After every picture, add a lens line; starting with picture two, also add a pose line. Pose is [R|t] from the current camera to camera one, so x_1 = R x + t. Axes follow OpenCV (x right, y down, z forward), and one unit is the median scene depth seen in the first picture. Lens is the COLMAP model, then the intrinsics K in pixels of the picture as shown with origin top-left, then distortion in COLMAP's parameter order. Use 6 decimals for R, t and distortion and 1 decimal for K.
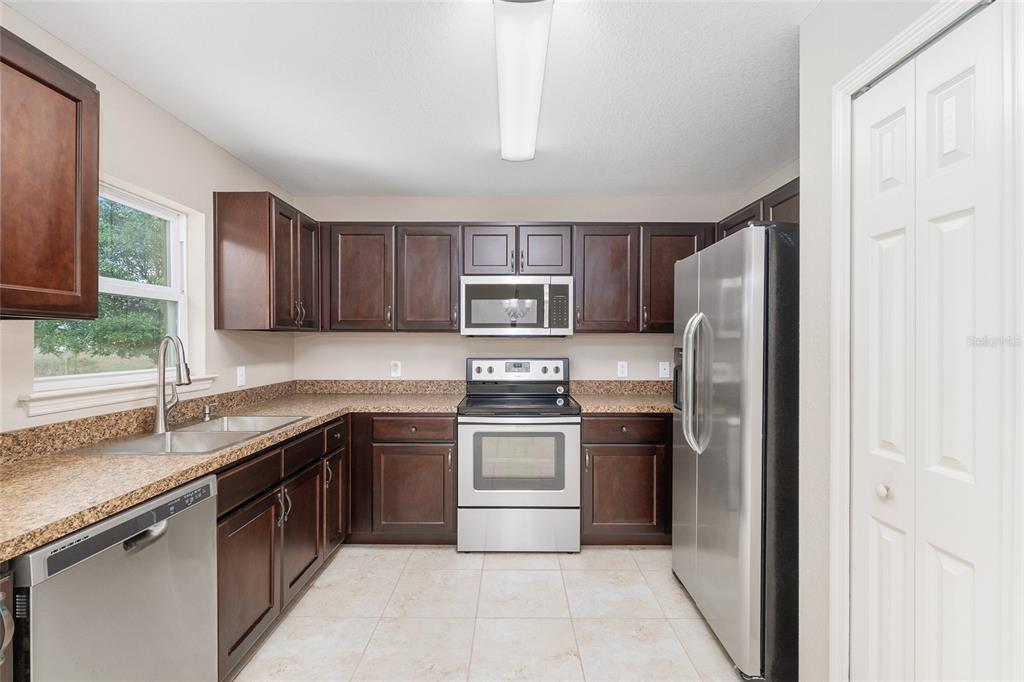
lens RADIAL K [[465.7, 0, 517.0], [0, 465.7, 342.4], [0, 0, 1]] dist [-0.013828, 0.005334]
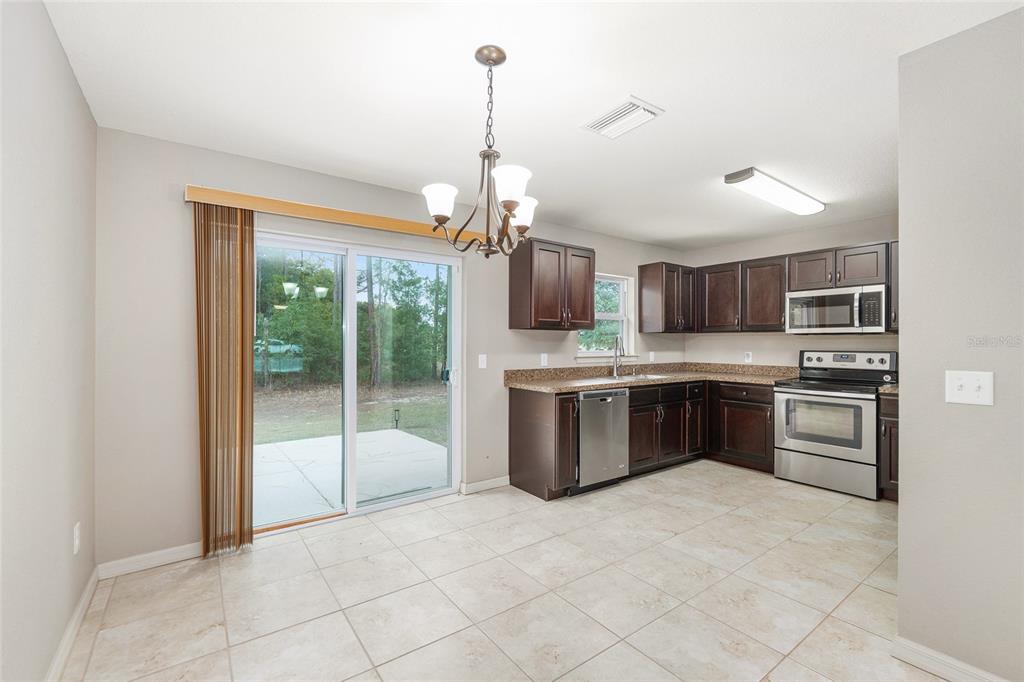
lens RADIAL K [[445.6, 0, 505.0], [0, 445.6, 342.3], [0, 0, 1]] dist [-0.001767, 0.000271]
pose [[0.585459, -0.000883, -0.810701, 0.535666], [-0.004064, 0.999984, -0.004024, 0.022155], [0.810692, 0.005650, 0.585446, -0.566833]]
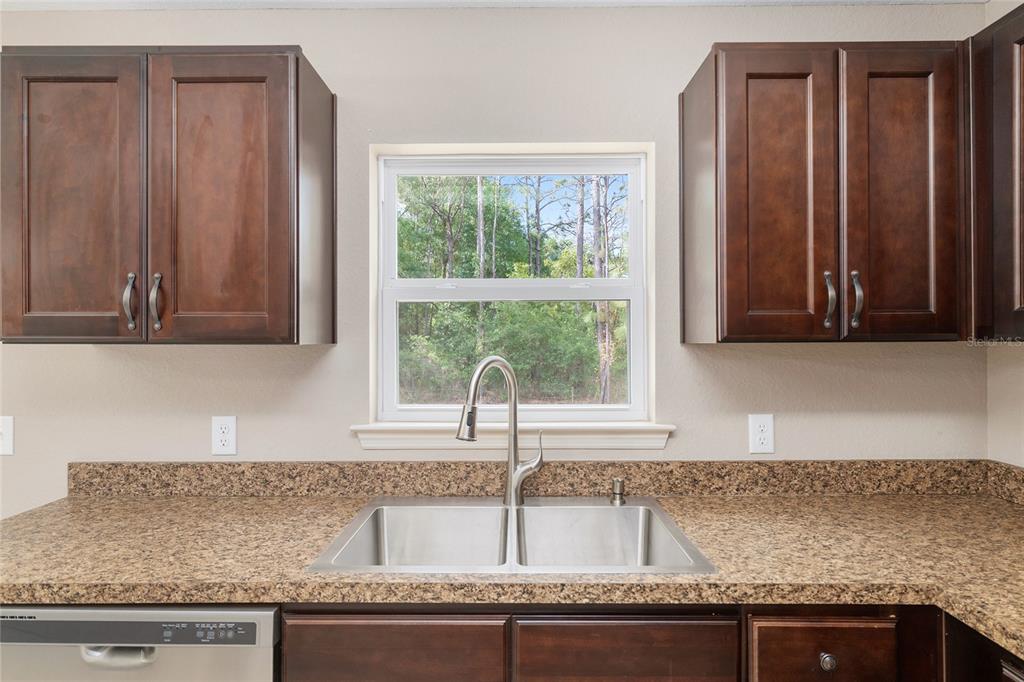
lens RADIAL K [[554.0, 0, 524.3], [0, 554.0, 343.5], [0, 0, 1]] dist [-0.001055, 0.001162]
pose [[-0.011273, -0.000400, -0.999936, 0.016047], [-0.001179, 0.999999, -0.000387, -0.025343], [0.999936, 0.001175, -0.011273, 0.724483]]
